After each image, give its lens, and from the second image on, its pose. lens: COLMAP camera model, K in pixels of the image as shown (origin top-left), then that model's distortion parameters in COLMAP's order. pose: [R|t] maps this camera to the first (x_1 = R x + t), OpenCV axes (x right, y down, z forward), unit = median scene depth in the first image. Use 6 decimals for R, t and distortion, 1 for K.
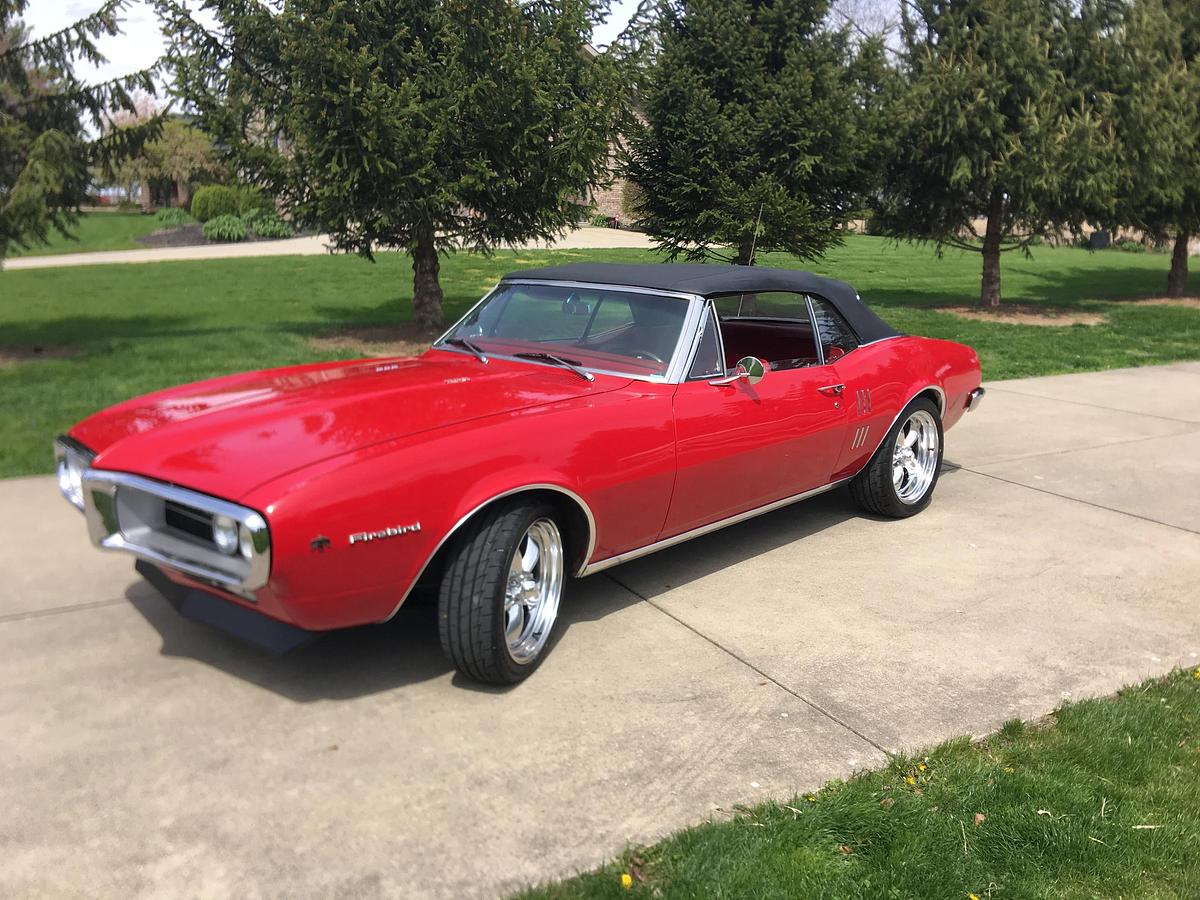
lens RADIAL K [[1026.5, 0, 601.0], [0, 1026.5, 405.8], [0, 0, 1]] dist [0.107050, -0.170315]
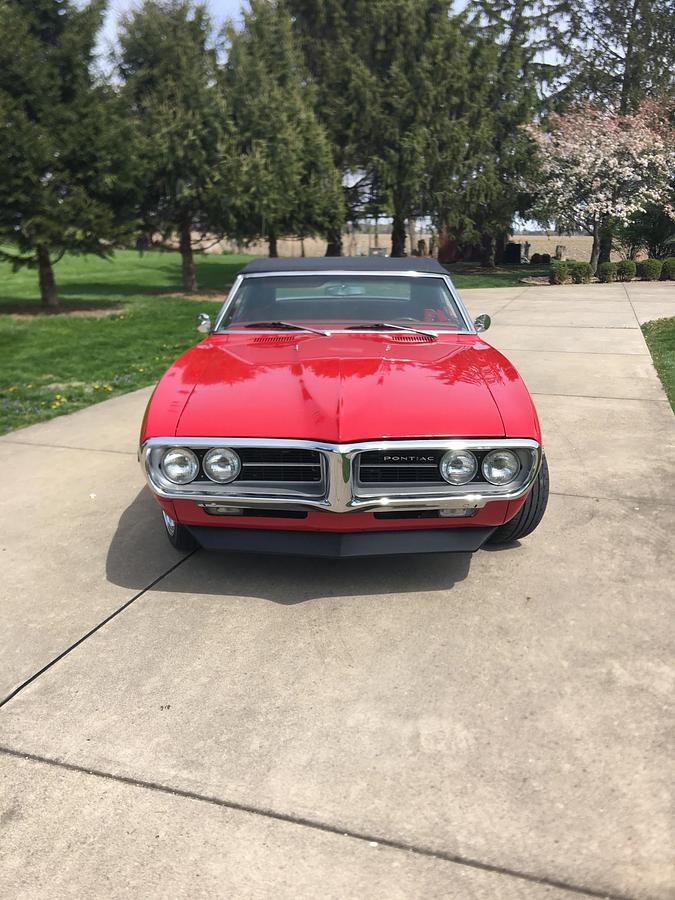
lens RADIAL K [[769.9, 0, 337.5], [0, 769.9, 450.0], [0, 0, 1]] dist [0.107050, -0.170315]
pose [[0.736555, -0.191543, 0.648690, -0.270519], [0.127327, 0.981183, 0.145146, -0.014321], [-0.664285, -0.024312, 0.747084, 0.093961]]
